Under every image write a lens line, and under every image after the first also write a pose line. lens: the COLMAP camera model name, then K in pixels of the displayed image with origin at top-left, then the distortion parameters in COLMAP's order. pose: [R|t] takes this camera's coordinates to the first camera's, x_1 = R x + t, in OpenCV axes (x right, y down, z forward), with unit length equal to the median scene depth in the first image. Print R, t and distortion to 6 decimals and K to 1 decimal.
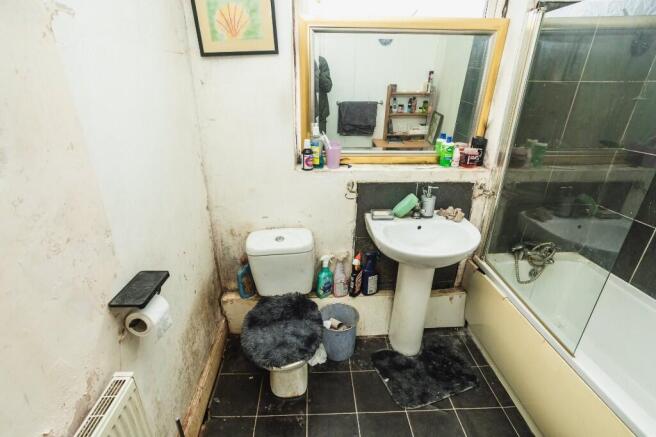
lens RADIAL K [[309.4, 0, 325.4], [0, 309.4, 206.6], [0, 0, 1]] dist [-0.053590, 0.031967]
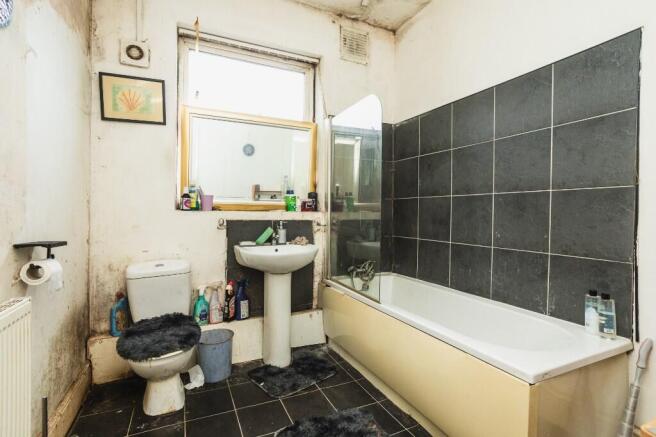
lens RADIAL K [[316.6, 0, 328.0], [0, 316.6, 218.5], [0, 0, 1]] dist [-0.051271, 0.033531]
pose [[0.923139, -0.003582, 0.384451, -0.013184], [0.148667, 0.925499, -0.348354, 0.427530], [-0.354561, 0.378734, 0.854896, -0.283657]]
